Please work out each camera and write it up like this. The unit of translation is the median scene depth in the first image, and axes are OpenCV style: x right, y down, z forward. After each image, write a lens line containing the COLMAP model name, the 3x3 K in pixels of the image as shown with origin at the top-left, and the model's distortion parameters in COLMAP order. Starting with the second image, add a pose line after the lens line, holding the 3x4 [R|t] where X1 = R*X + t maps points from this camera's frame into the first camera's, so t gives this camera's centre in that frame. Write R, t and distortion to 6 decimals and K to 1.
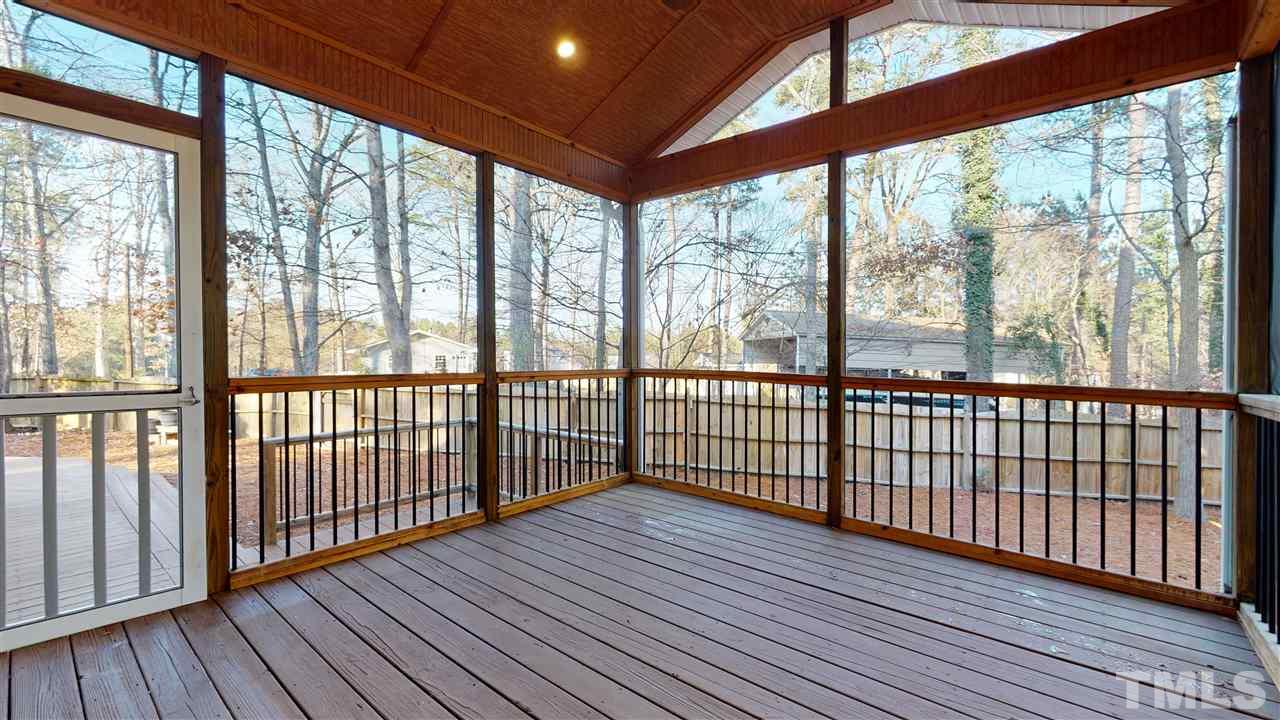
lens RADIAL K [[530.3, 0, 640.0], [0, 530.3, 360.5], [0, 0, 1]] dist [0.005751, 0.000309]
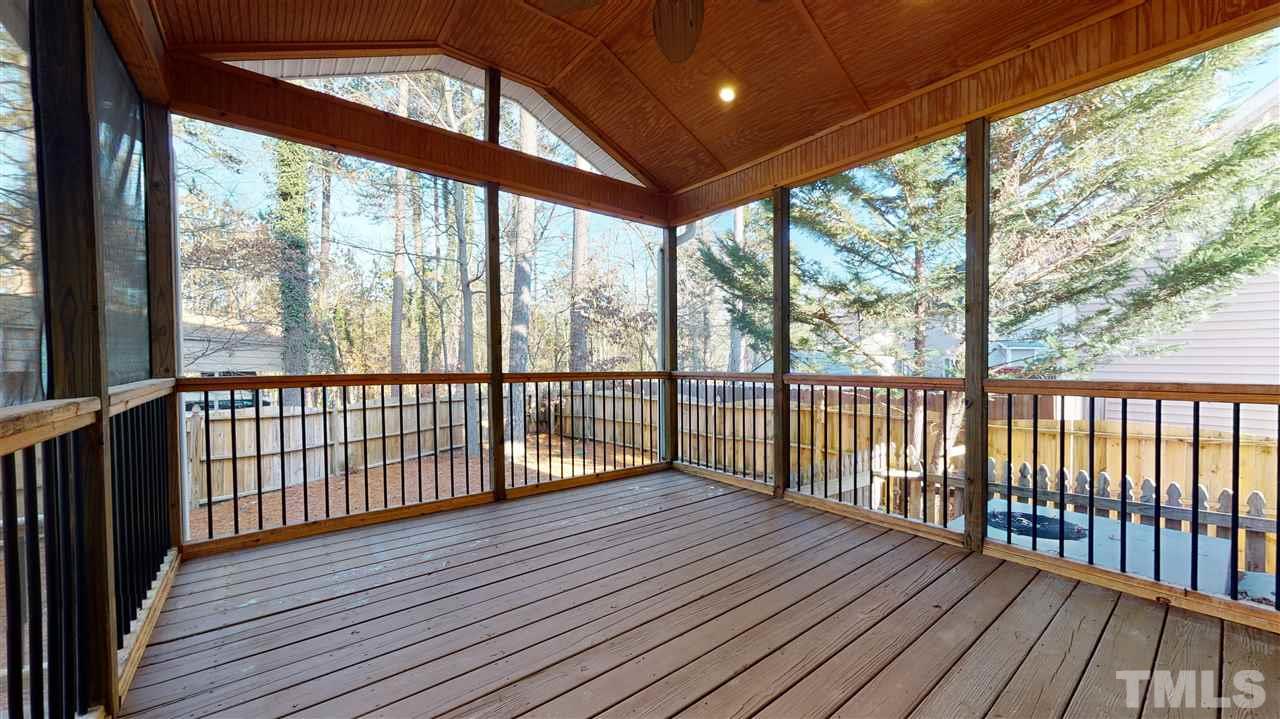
lens RADIAL K [[468.6, 0, 639.3], [0, 468.6, 361.0], [0, 0, 1]] dist [0.000849, -0.000001]
pose [[0.204222, -0.015245, 0.978806, -0.534966], [0.012422, 0.999839, 0.012981, -0.006462], [-0.978846, 0.009508, 0.204379, 0.438802]]
